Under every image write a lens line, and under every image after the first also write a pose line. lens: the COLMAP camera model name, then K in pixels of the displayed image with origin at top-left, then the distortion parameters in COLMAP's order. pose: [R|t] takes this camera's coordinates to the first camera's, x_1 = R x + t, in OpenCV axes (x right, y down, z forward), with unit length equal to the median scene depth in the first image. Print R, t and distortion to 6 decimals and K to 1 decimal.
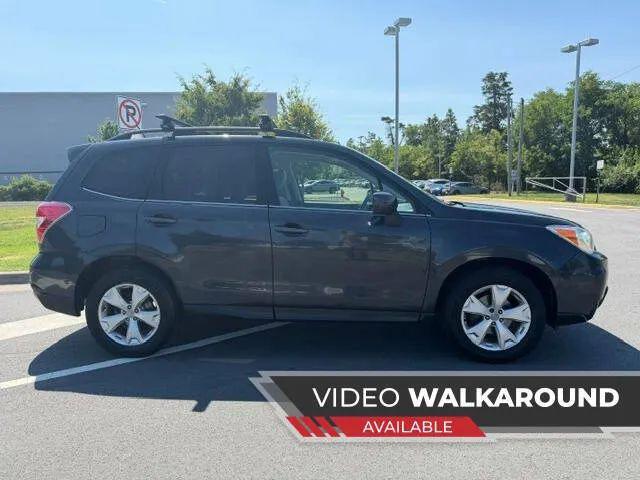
lens RADIAL K [[438.0, 0, 320.0], [0, 438.0, 240.0], [0, 0, 1]] dist [0.061094, -0.077995]
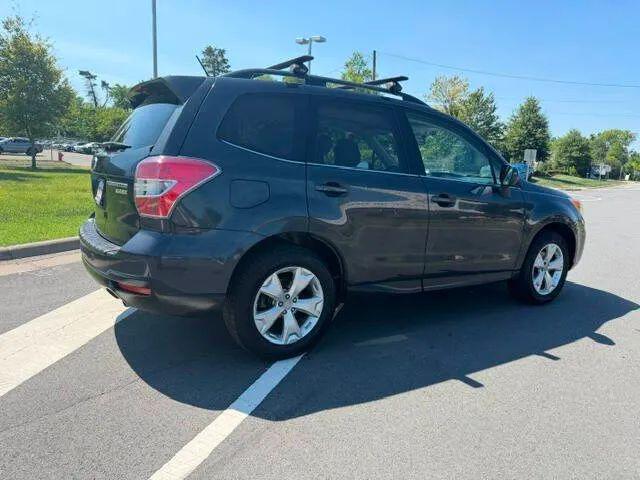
lens RADIAL K [[438.0, 0, 320.0], [0, 438.0, 240.0], [0, 0, 1]] dist [0.061094, -0.077995]
pose [[0.811053, -0.045985, 0.583163, -0.843933], [0.008728, 0.997746, 0.066538, -0.002000], [-0.584908, -0.048876, 0.809626, 0.329049]]
